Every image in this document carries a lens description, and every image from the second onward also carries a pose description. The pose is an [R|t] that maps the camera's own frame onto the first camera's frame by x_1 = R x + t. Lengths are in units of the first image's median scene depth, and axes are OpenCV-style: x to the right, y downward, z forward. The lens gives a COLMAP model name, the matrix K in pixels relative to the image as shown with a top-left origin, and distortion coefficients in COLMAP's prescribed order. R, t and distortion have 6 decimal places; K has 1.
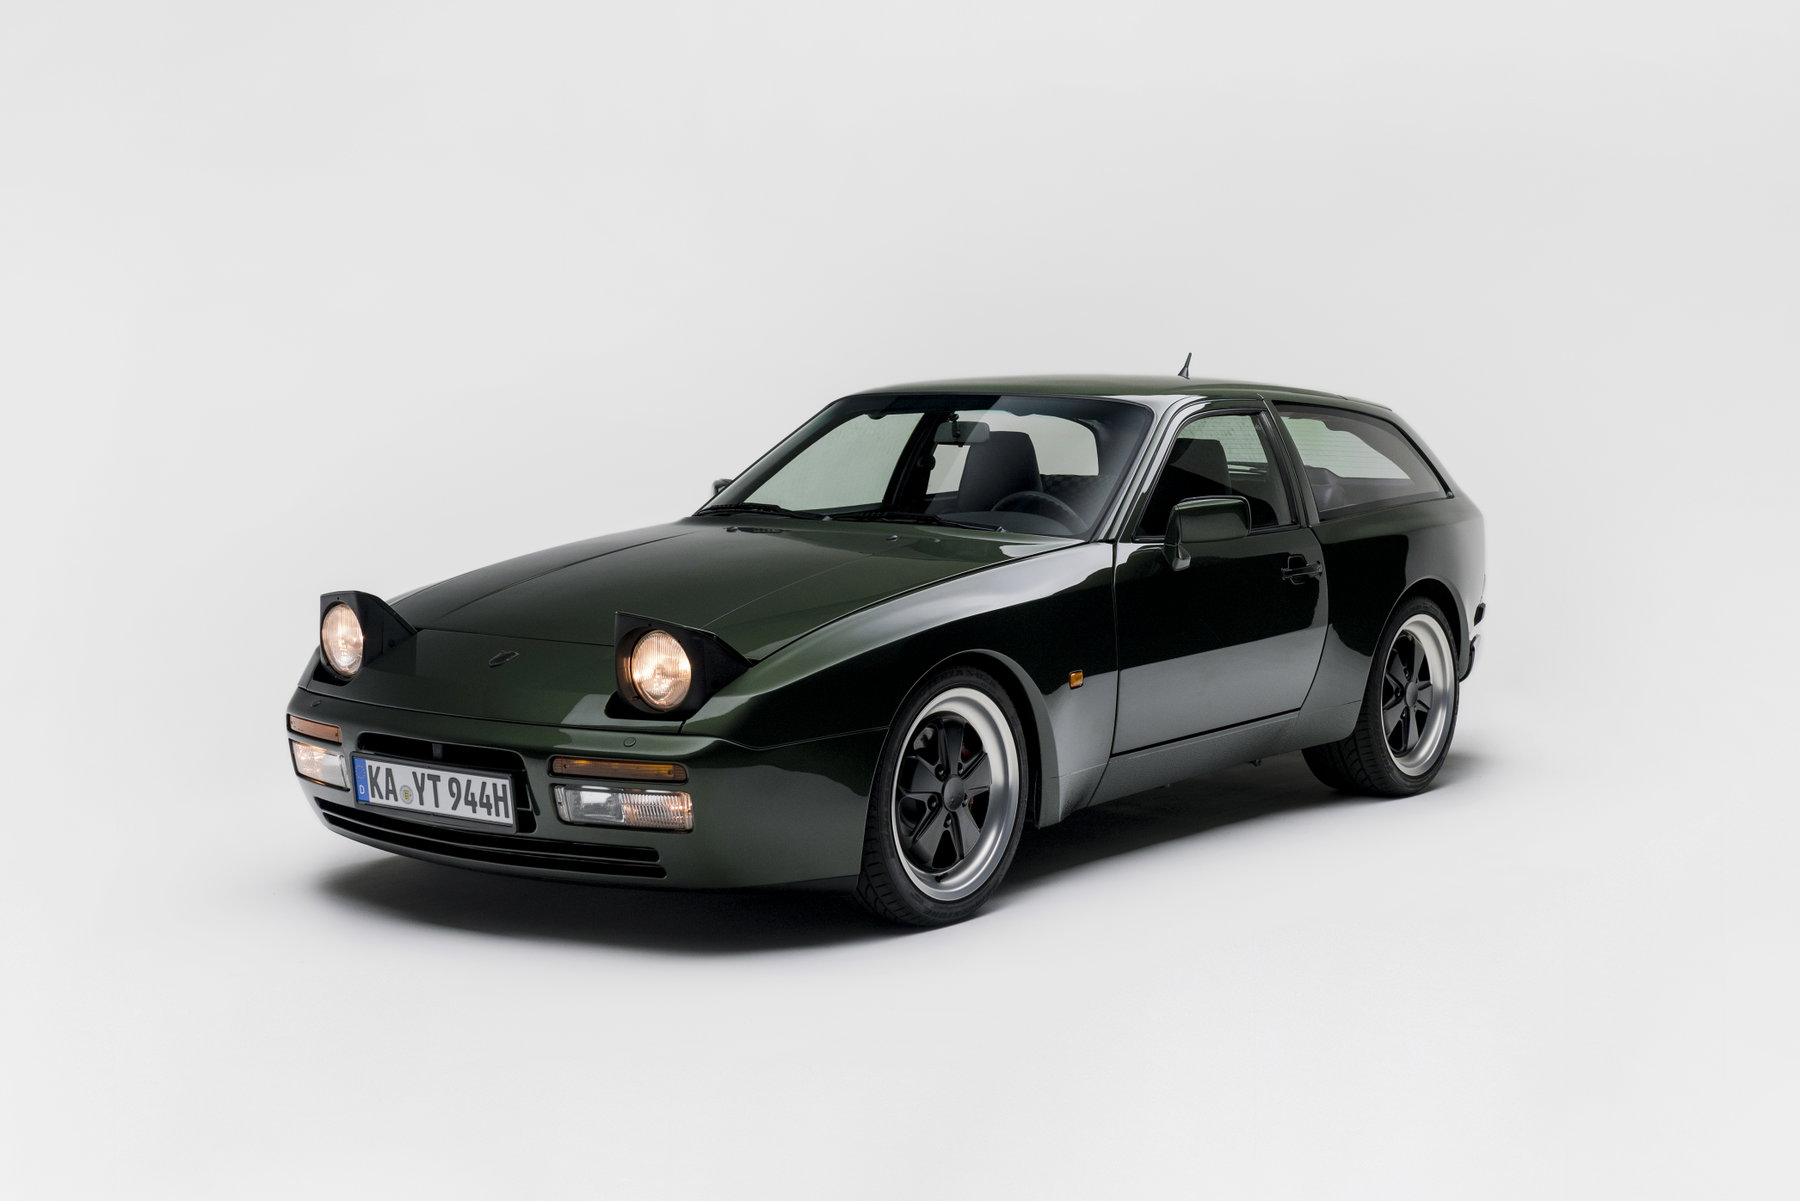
lens RADIAL K [[1490.2, 0, 893.7], [0, 1490.2, 485.7], [0, 0, 1]] dist [-0.008555, -0.001552]
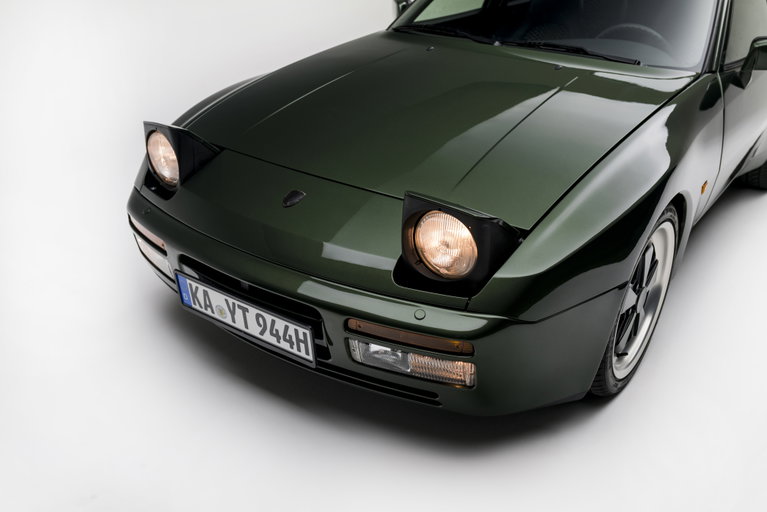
lens RADIAL K [[635.0, 0, 380.8], [0, 635.0, 207.1], [0, 0, 1]] dist [-0.008555, -0.001552]
pose [[0.997799, 0.044538, -0.049134, -0.177798], [-0.024916, 0.938403, 0.344644, -0.059377], [0.061458, -0.342661, 0.937447, 0.559049]]
